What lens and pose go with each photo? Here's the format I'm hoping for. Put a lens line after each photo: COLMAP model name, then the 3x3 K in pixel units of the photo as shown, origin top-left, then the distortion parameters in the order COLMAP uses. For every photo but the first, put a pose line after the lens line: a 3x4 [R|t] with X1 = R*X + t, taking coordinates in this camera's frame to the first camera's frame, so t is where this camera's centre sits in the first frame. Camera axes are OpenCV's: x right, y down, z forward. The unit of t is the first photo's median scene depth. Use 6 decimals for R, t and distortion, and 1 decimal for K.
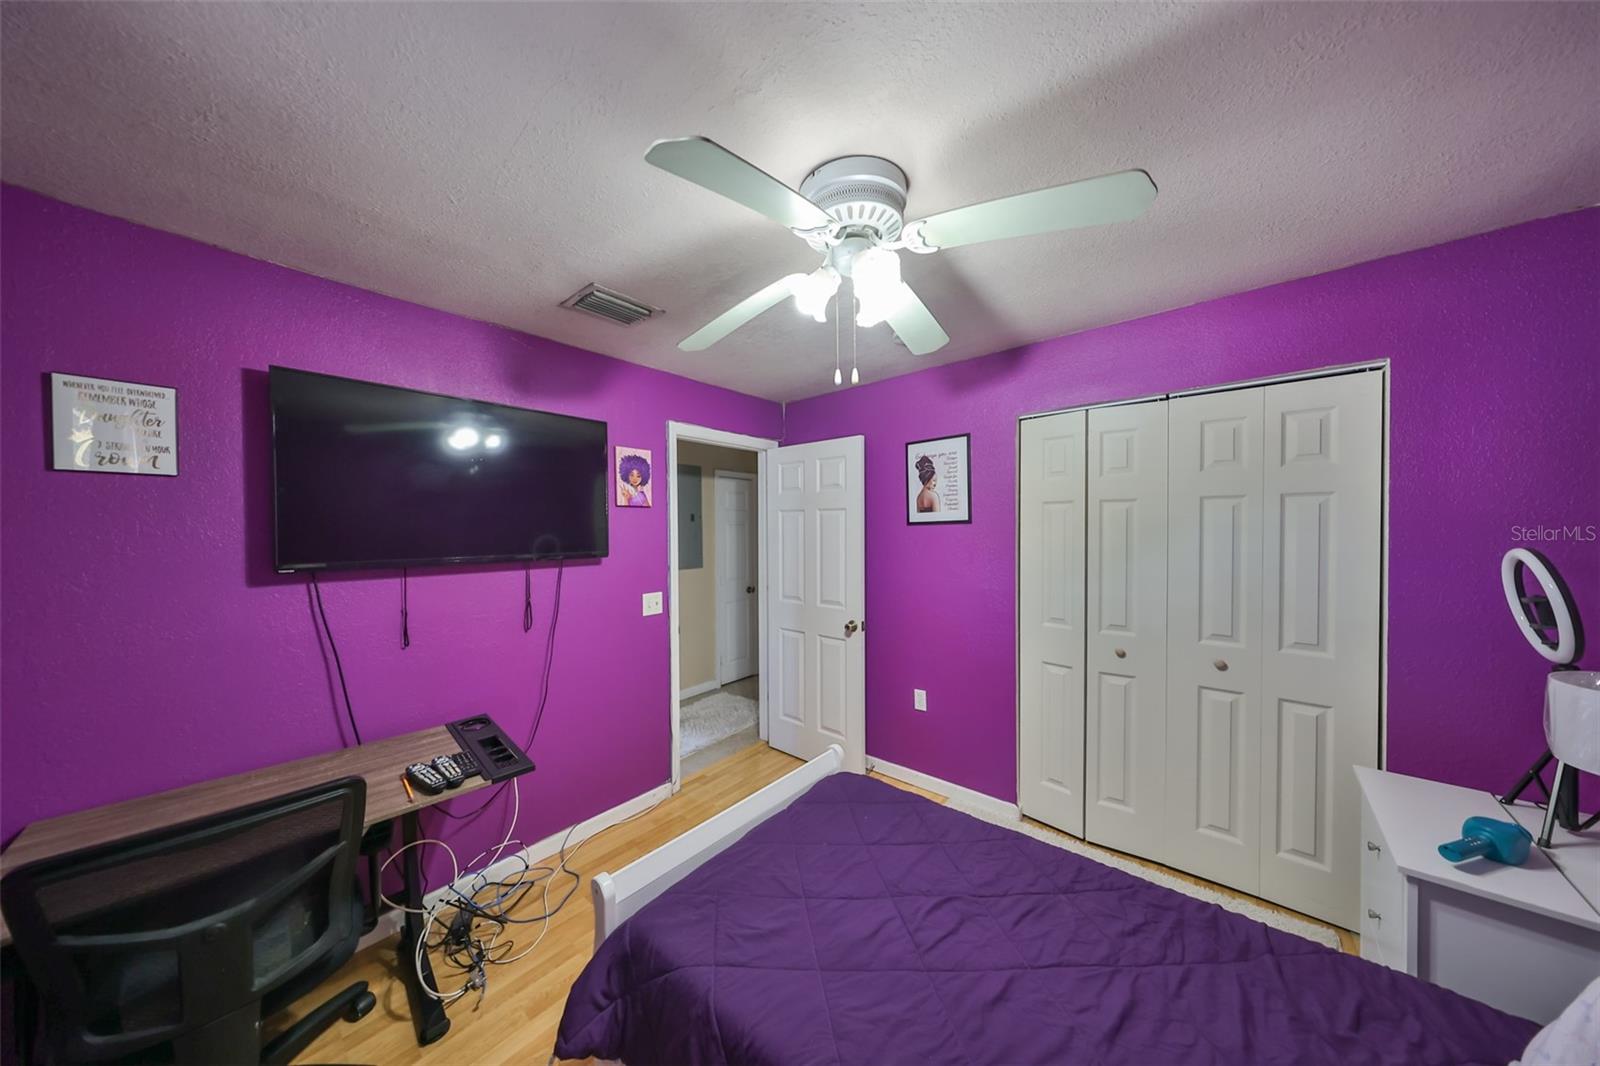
lens RADIAL K [[491.4, 0, 797.8], [0, 491.4, 536.7], [0, 0, 1]] dist [-0.000249, -0.000078]
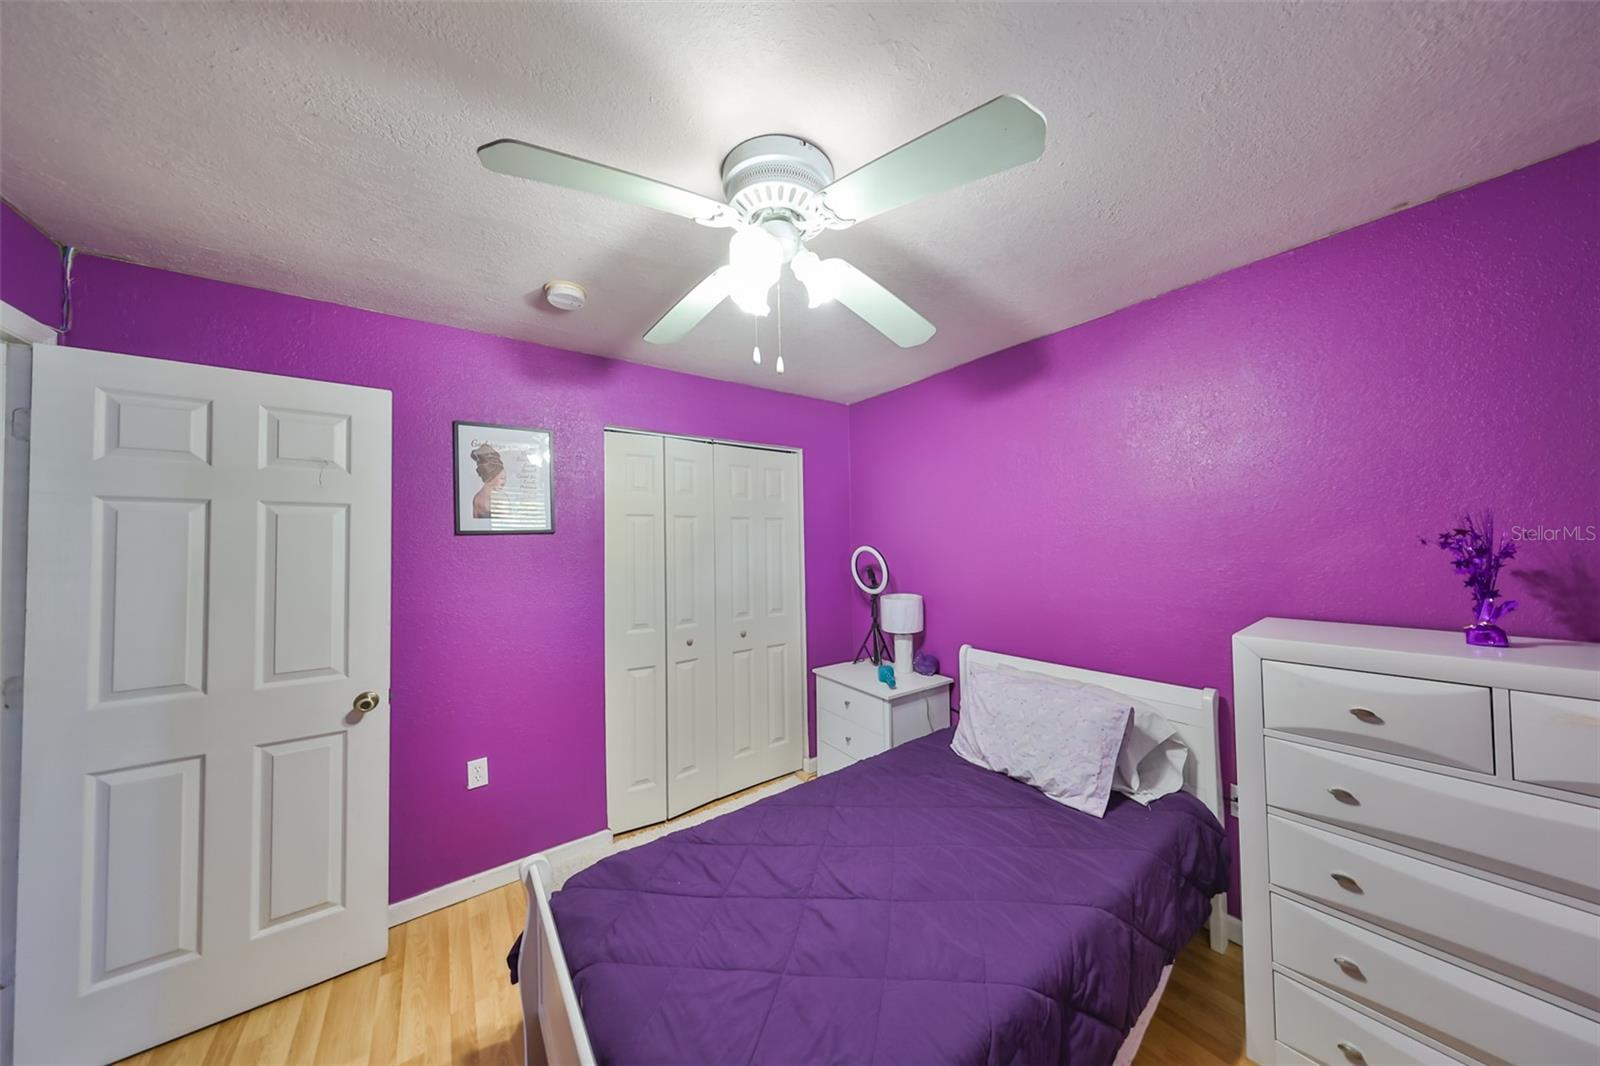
lens RADIAL K [[494.9, 0, 800.0], [0, 494.9, 533.0], [0, 0, 1]] dist [-0.000454, -0.000049]
pose [[0.222882, 0.028018, 0.974443, -0.438510], [0.032319, 0.998825, -0.036112, 0.019090], [-0.974309, 0.039542, 0.221715, 0.415406]]
